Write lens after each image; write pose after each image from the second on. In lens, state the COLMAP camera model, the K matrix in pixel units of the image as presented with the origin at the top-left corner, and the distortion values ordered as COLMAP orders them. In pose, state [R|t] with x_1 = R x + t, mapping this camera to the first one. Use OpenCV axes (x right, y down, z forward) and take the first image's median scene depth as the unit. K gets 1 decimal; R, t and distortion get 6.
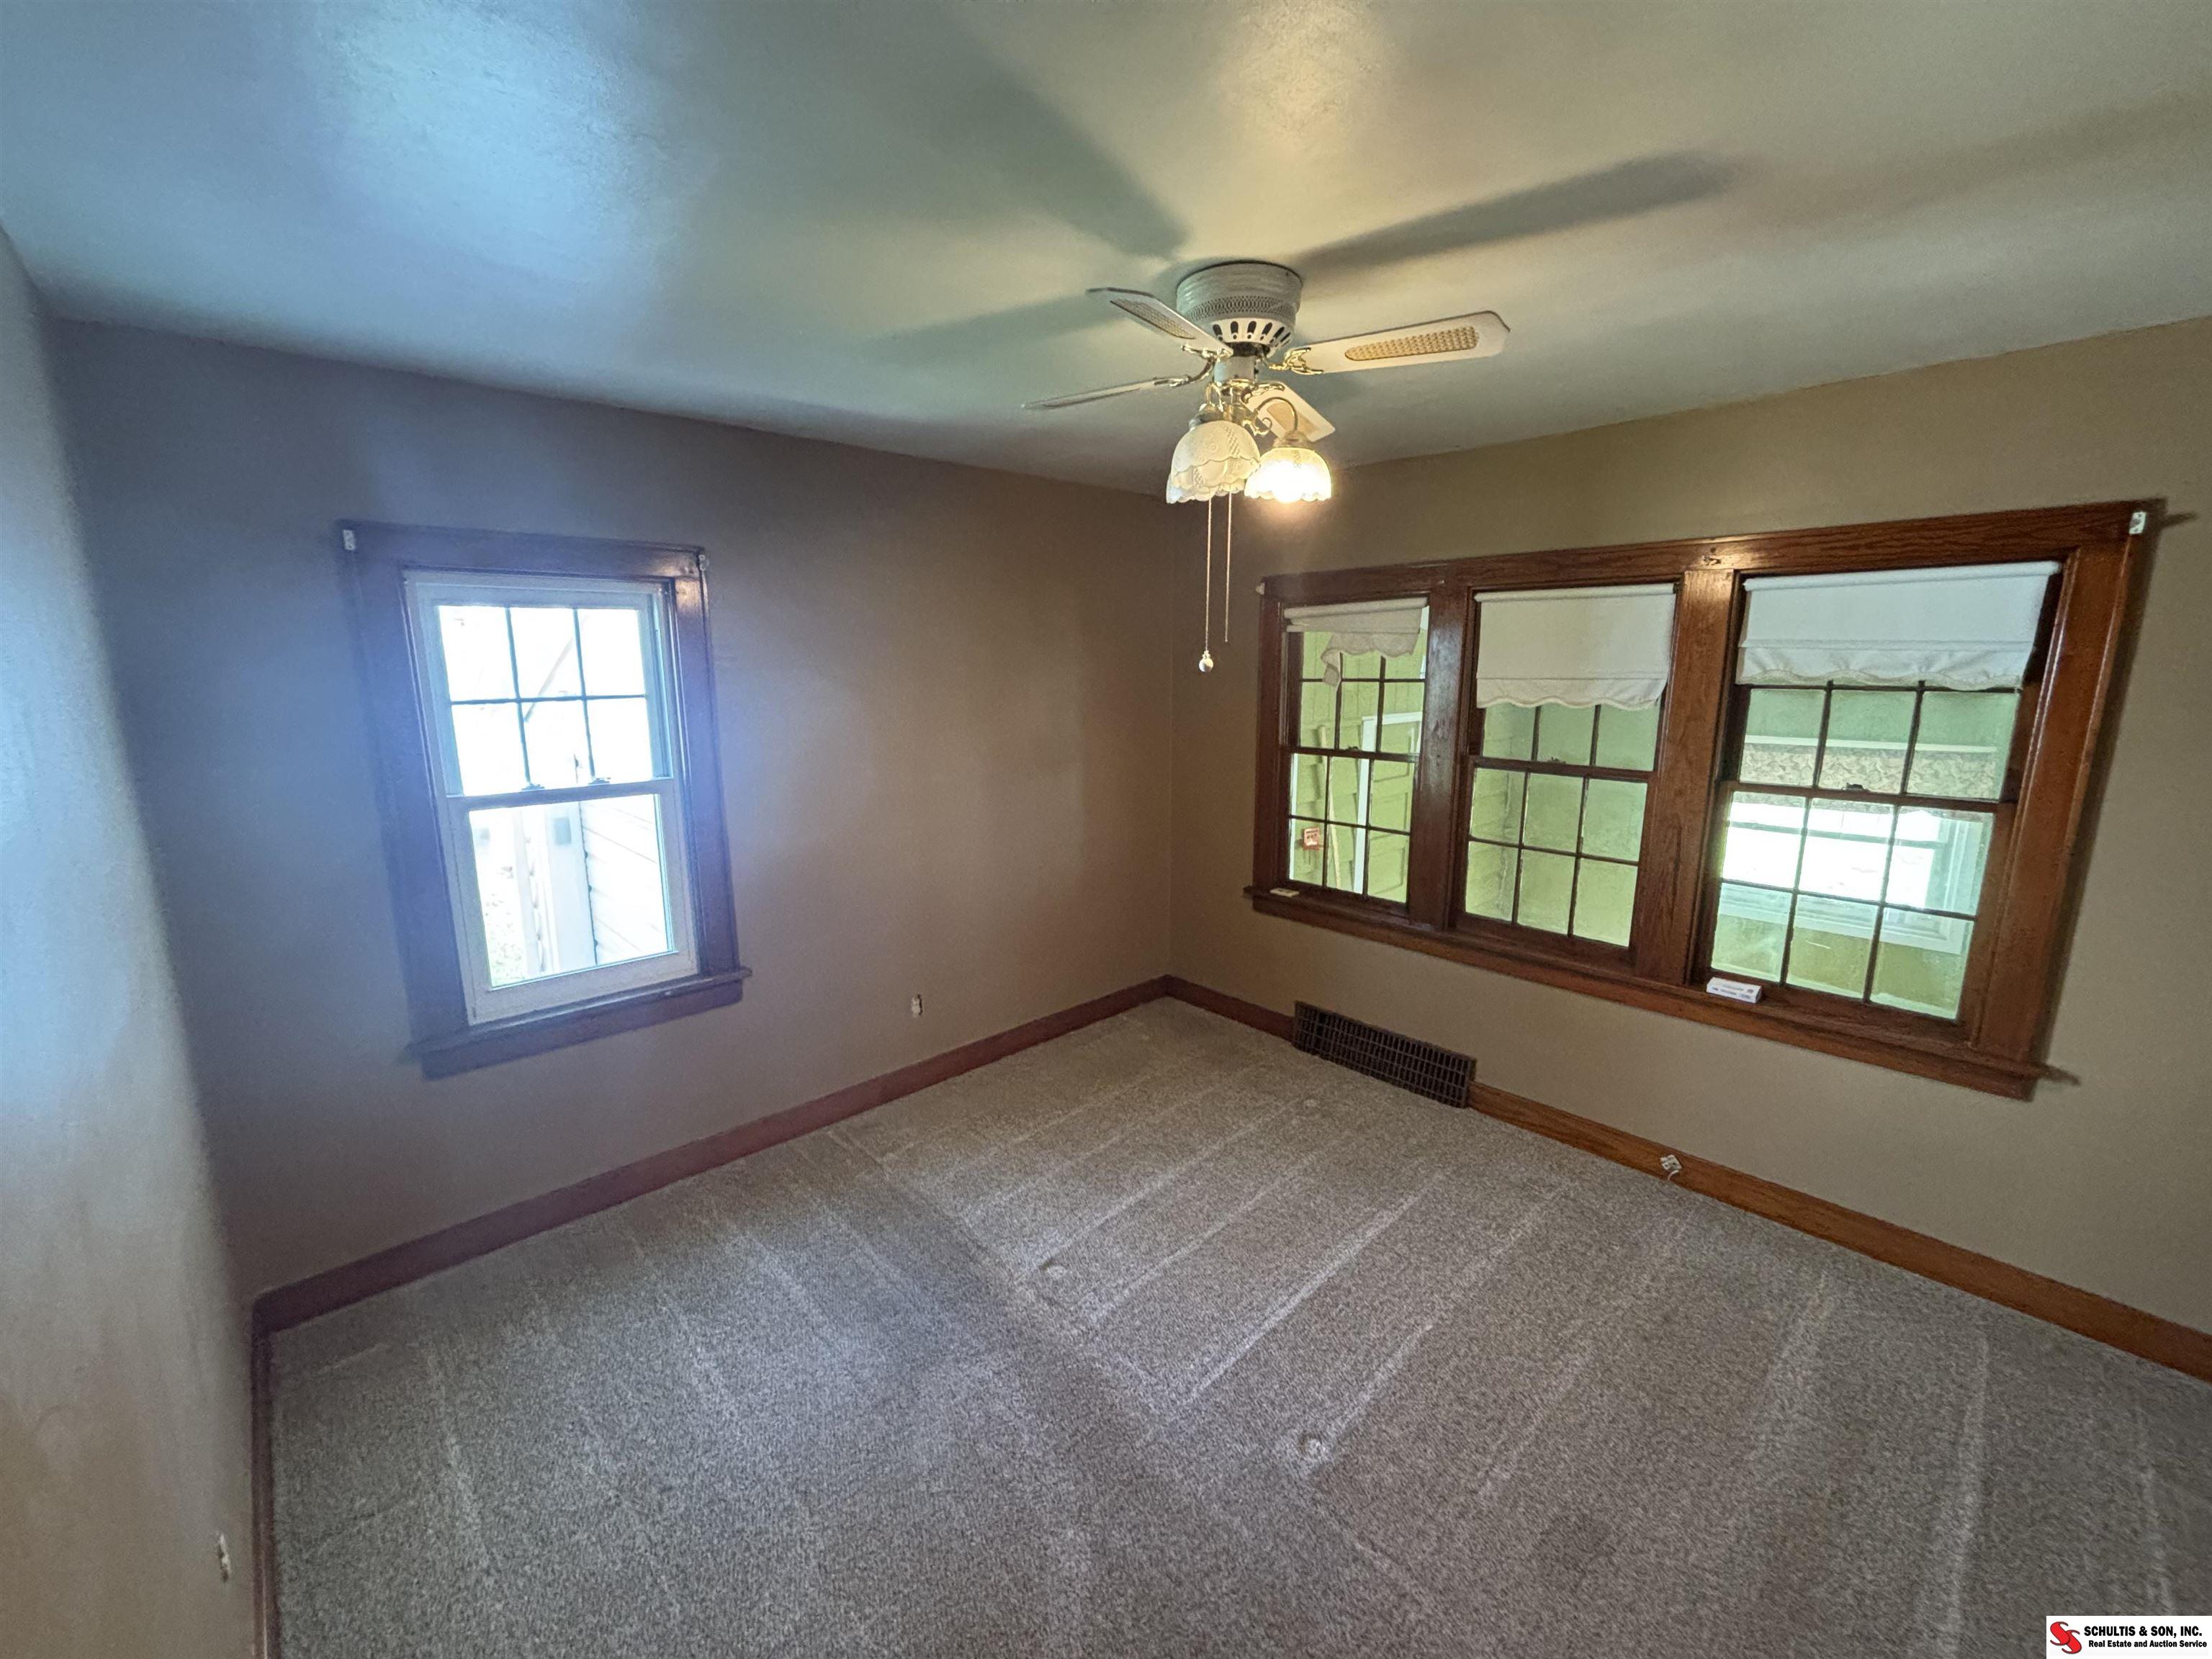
lens RADIAL K [[887.1, 0, 1128.8], [0, 887.1, 832.3], [0, 0, 1]] dist [-0.002547, -0.000603]
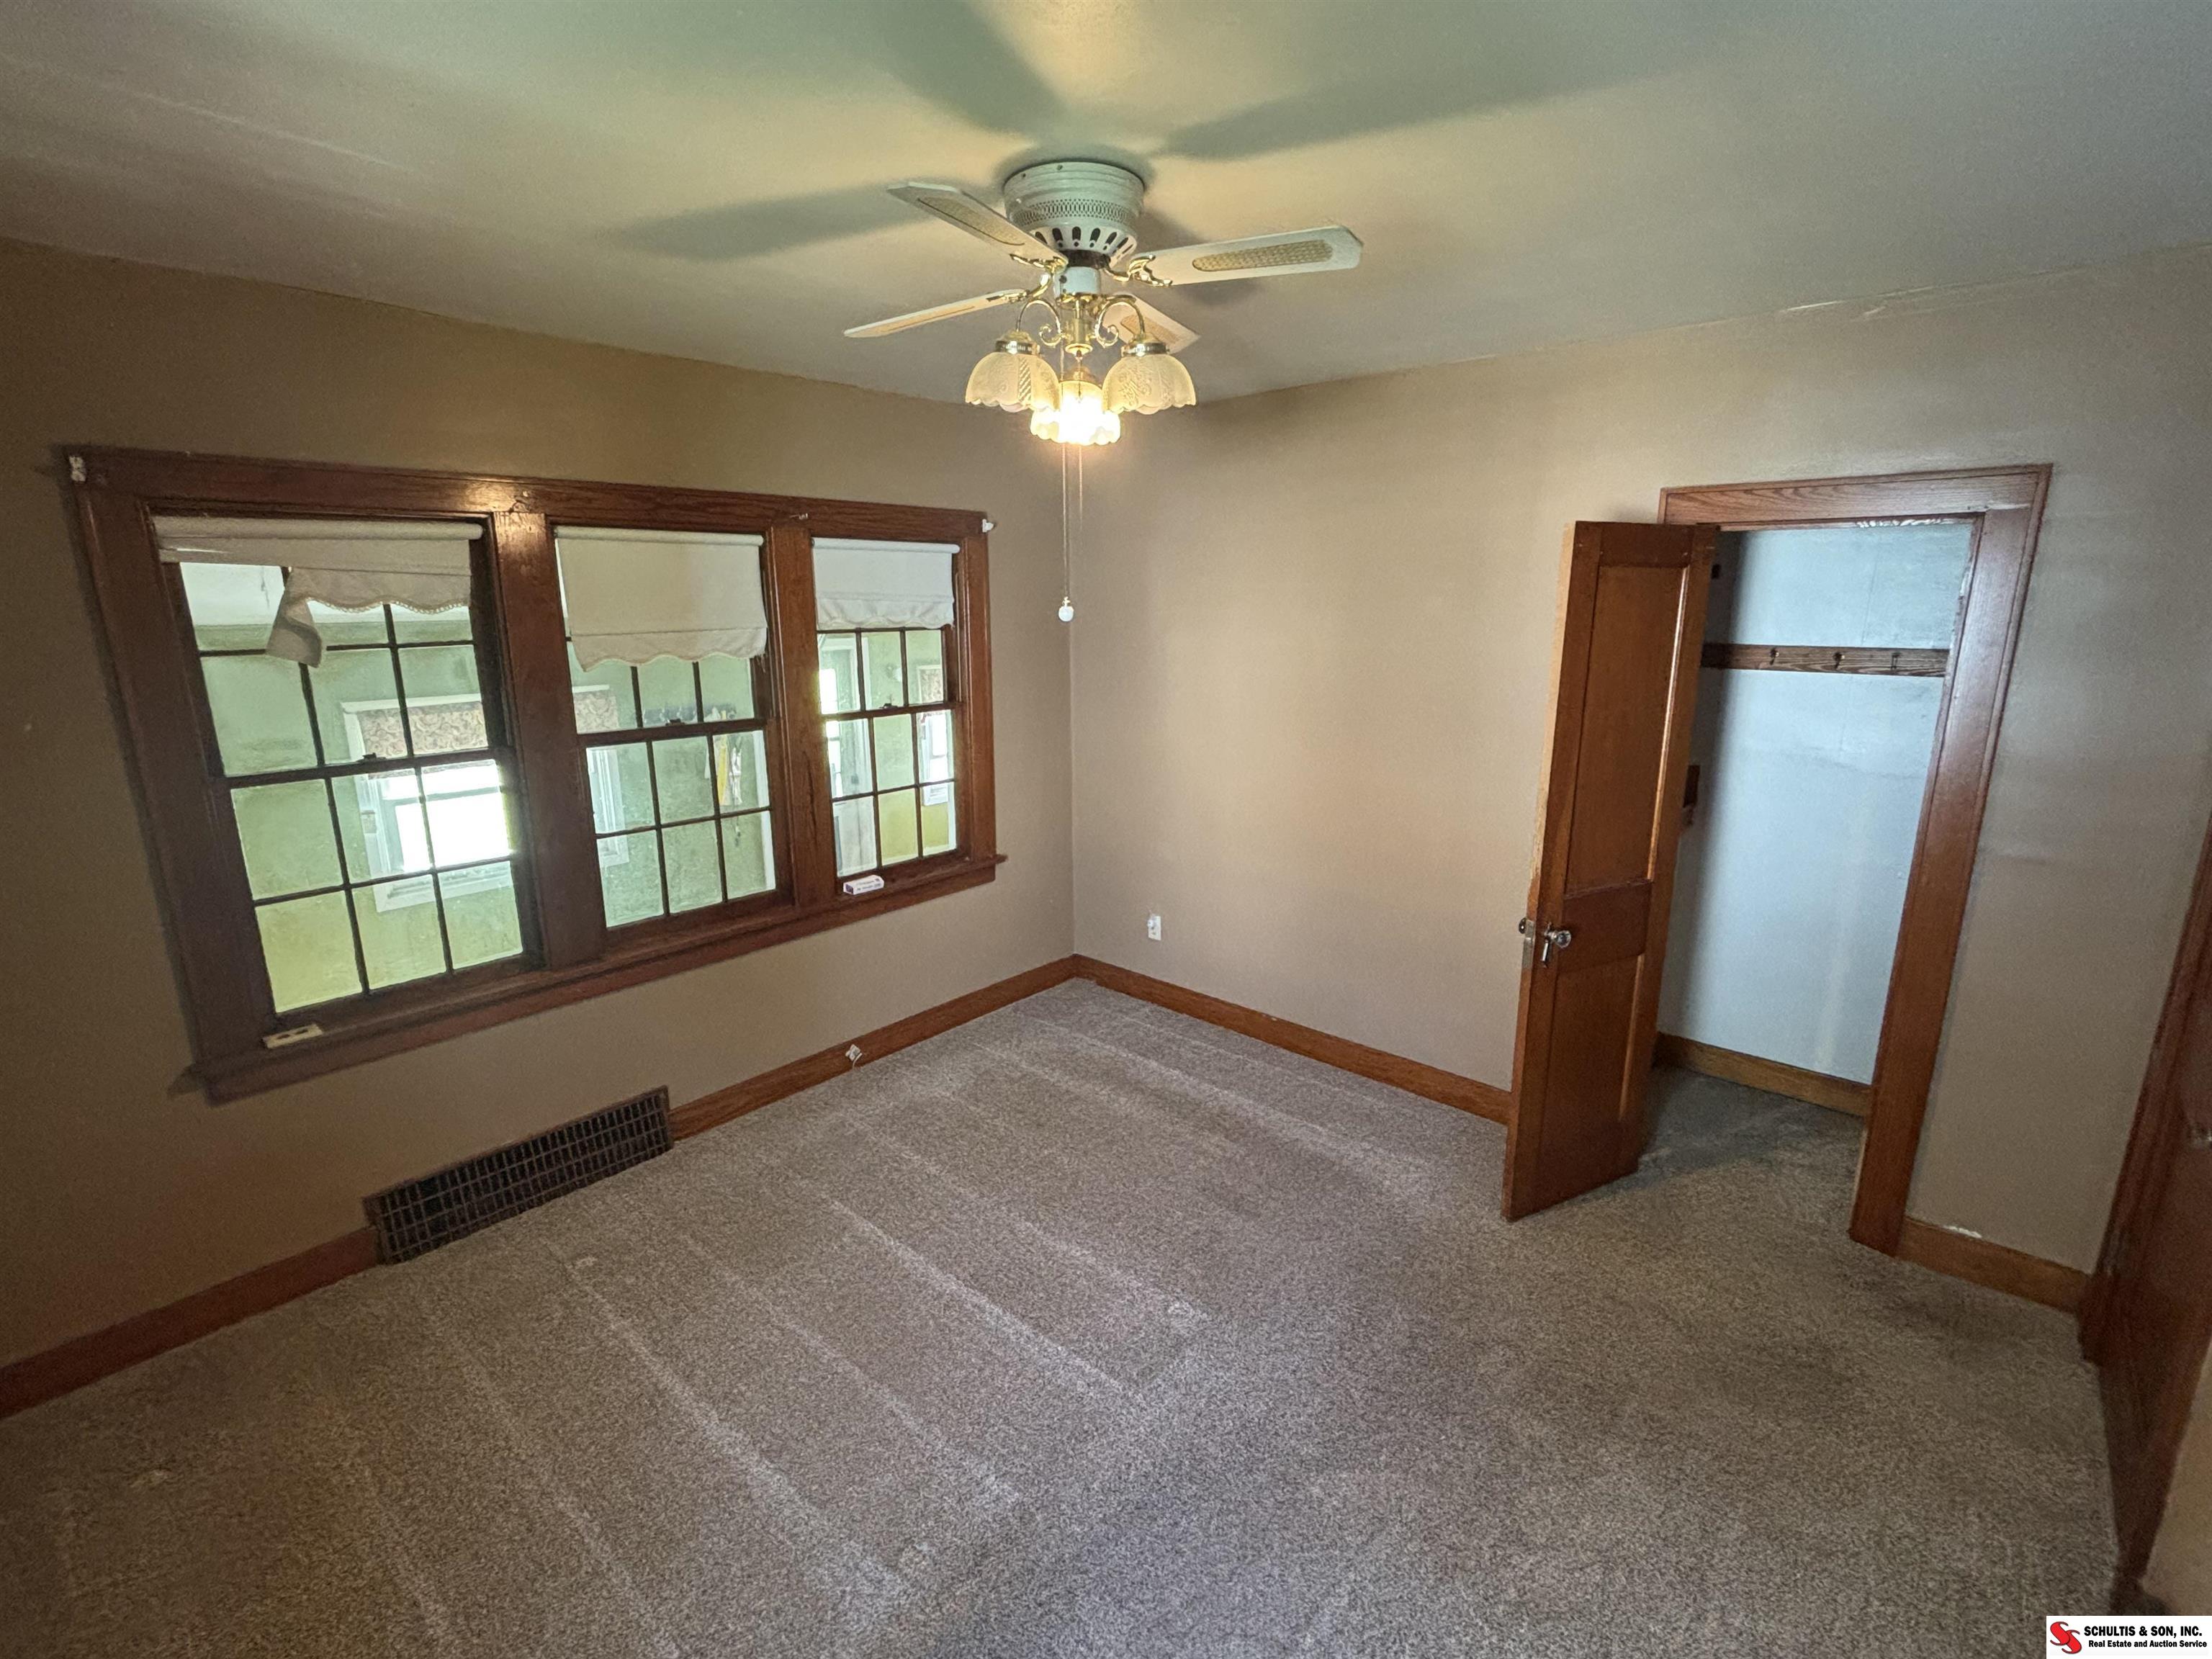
lens RADIAL K [[951.2, 0, 1116.0], [0, 951.2, 823.5], [0, 0, 1]] dist [-0.003250, 0.000002]
pose [[-0.068626, -0.223211, 0.972351, -0.504084], [0.199347, 0.951925, 0.232592, -0.117251], [-0.977523, 0.209797, -0.020830, 0.592084]]
